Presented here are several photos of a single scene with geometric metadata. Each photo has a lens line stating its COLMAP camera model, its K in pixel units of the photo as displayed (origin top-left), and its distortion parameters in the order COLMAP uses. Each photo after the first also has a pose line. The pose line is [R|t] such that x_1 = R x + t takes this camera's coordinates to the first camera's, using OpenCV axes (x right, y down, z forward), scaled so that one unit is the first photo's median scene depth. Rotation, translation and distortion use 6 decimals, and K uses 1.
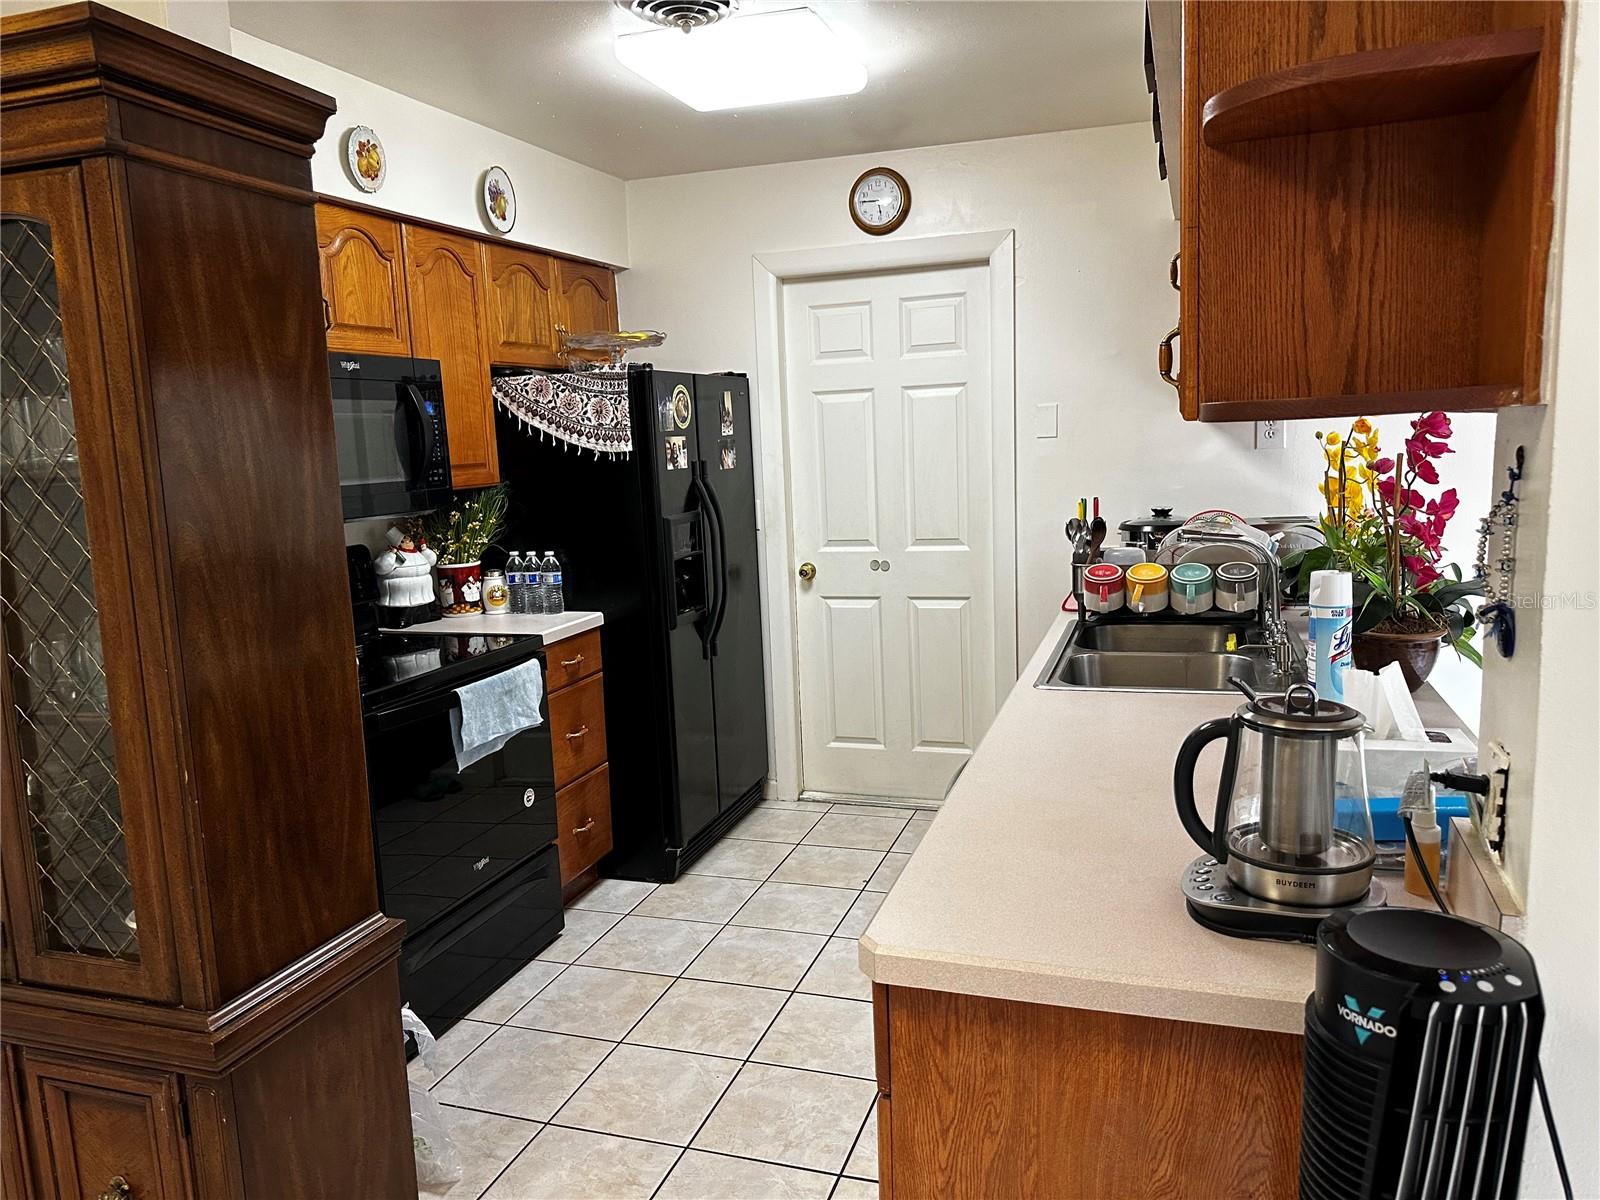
lens RADIAL K [[1120.6, 0, 808.3], [0, 1120.6, 606.9], [0, 0, 1]] dist [0.205960, -0.399214]
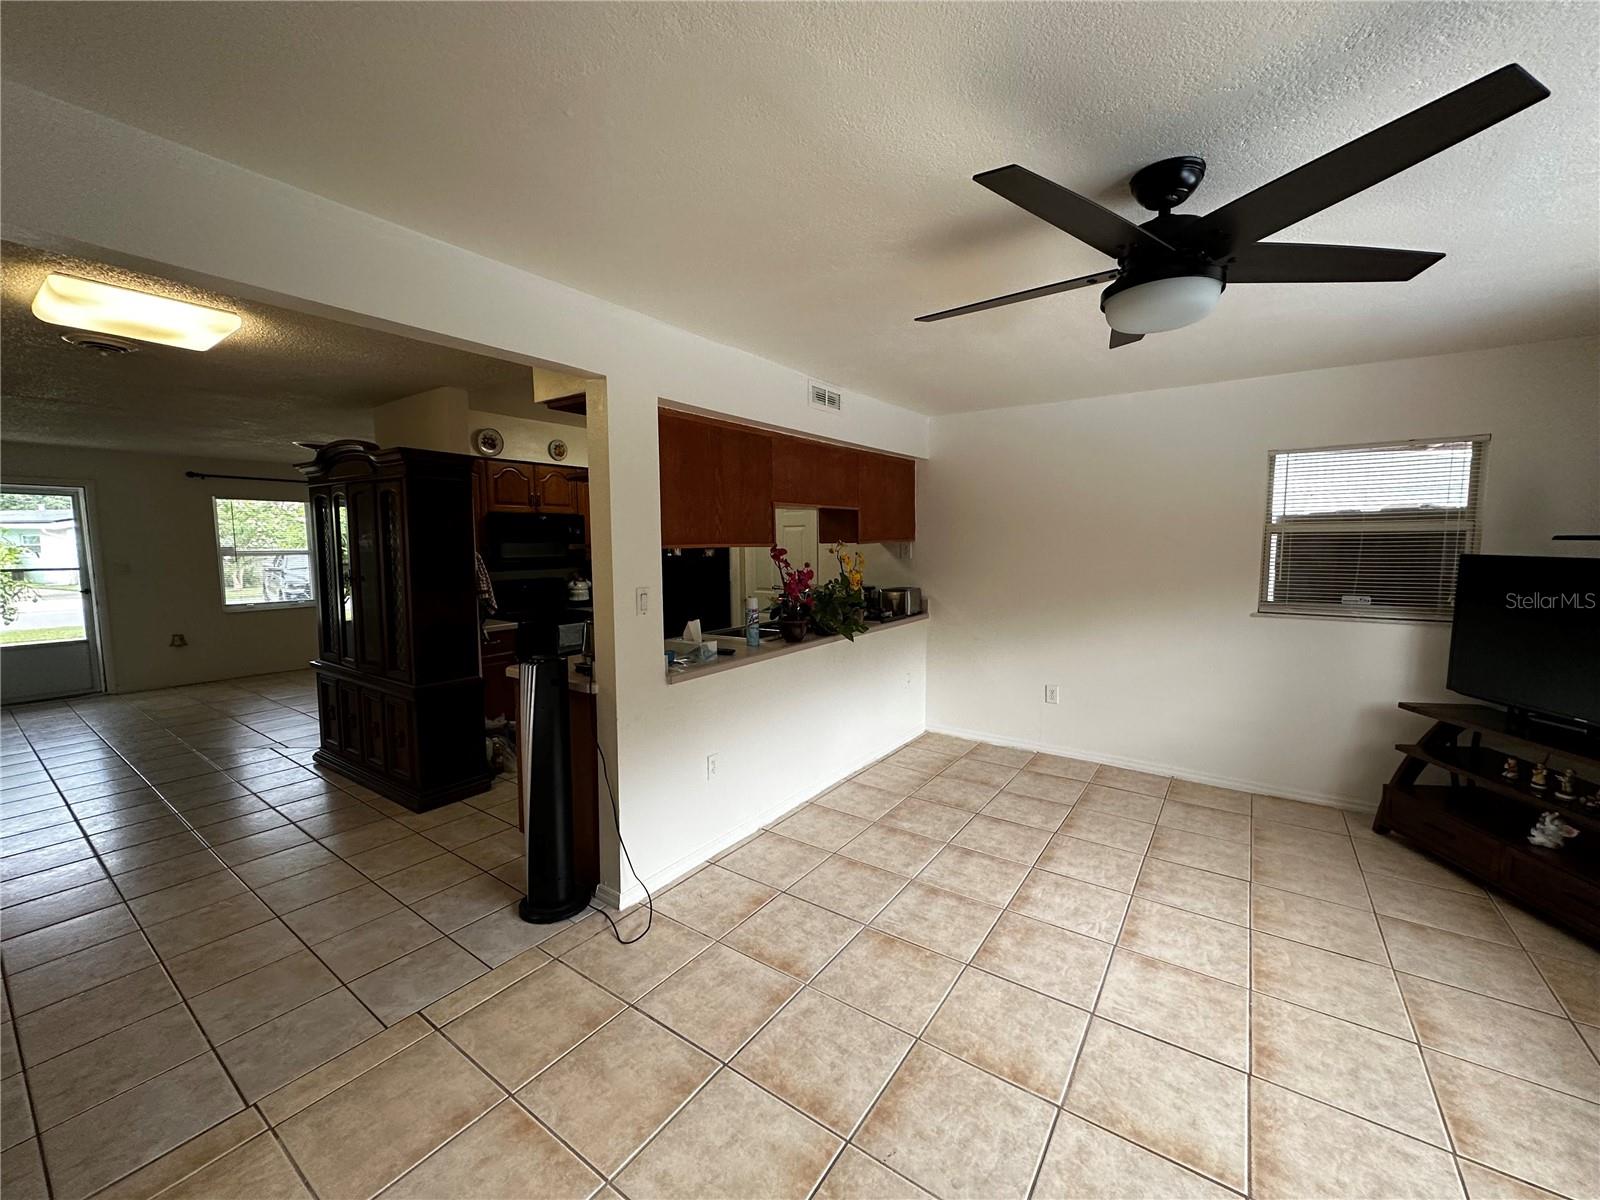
lens RADIAL K [[639.2, 0, 800.0], [0, 639.2, 600.0], [0, 0, 1]] dist [-0.001324, 0.000181]
pose [[0.954083, 0.061519, -0.293156, 0.618027], [-0.076944, 0.996177, -0.041369, 0.020170], [0.289490, 0.062026, 0.955169, -0.333762]]
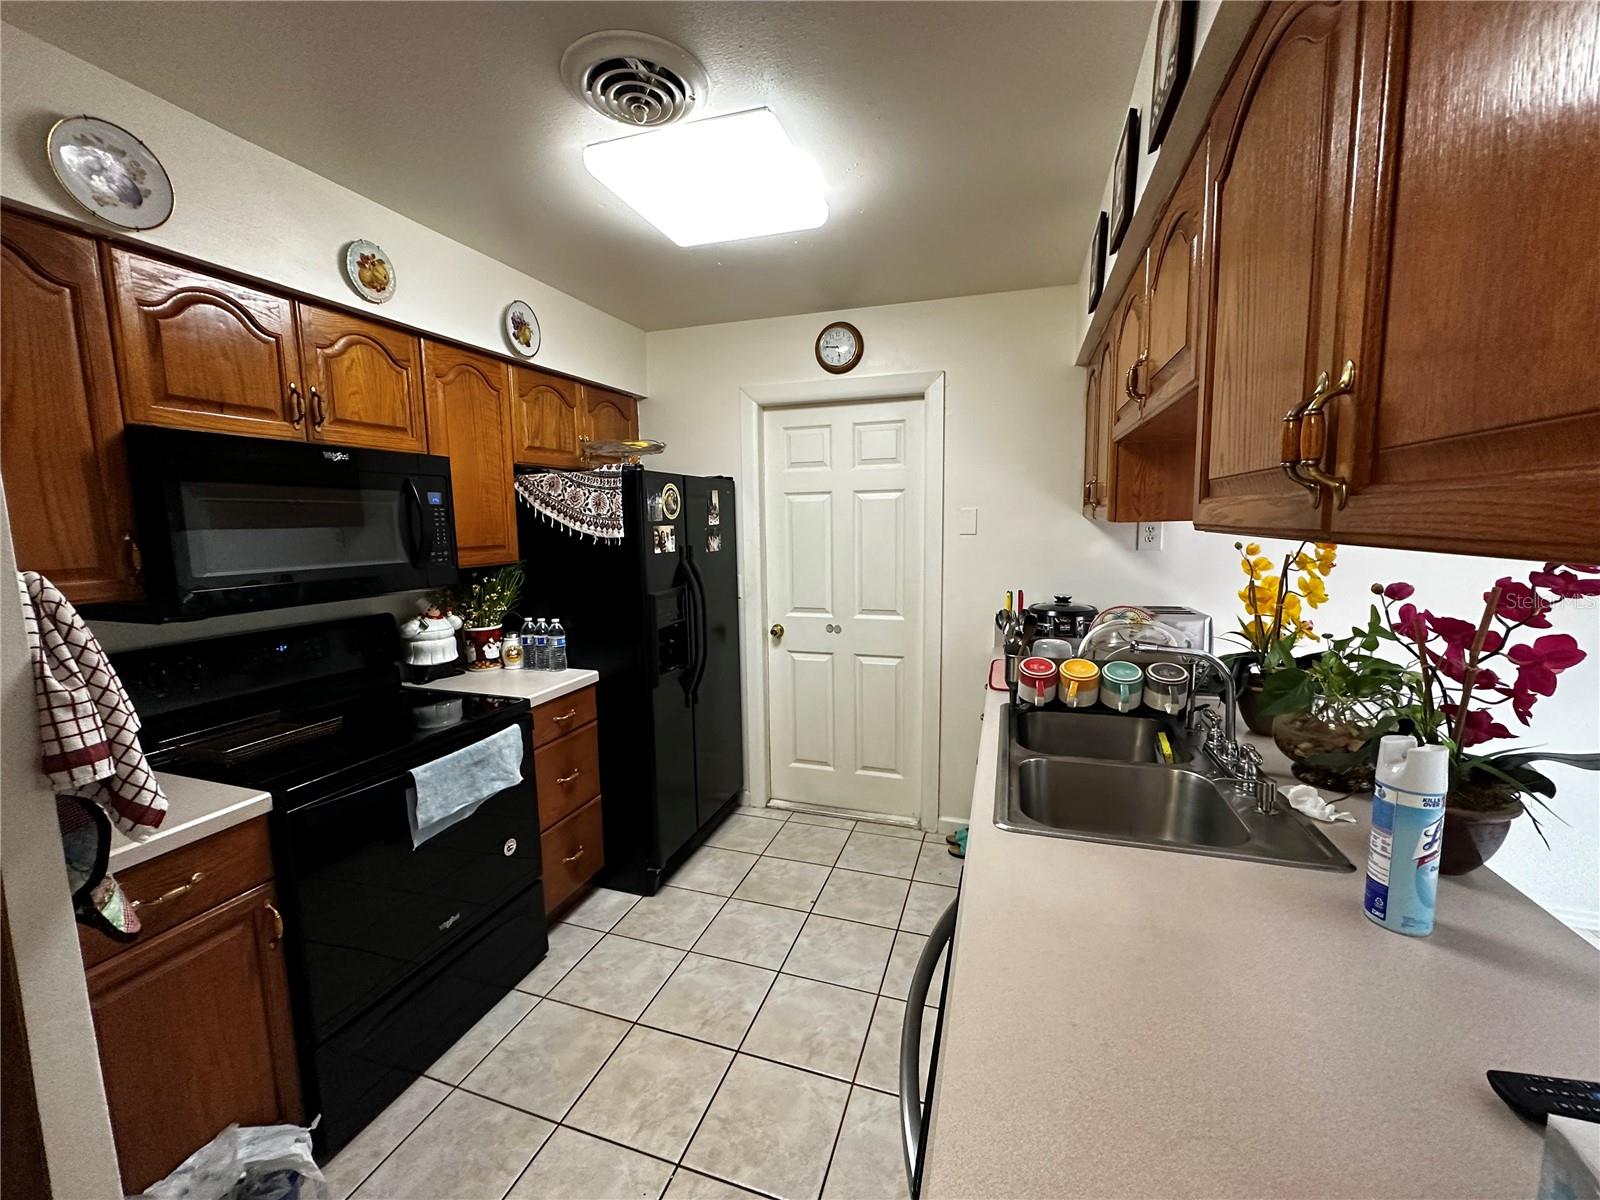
lens RADIAL K [[634.5, 0, 800.0], [0, 634.5, 600.0], [0, 0, 1]] dist [0.001341, 0.000028]
pose [[0.999631, 0.027020, 0.002768, 0.027291], [-0.026934, 0.999256, -0.027607, -0.058309], [-0.003512, 0.027523, 0.999615, 0.334004]]
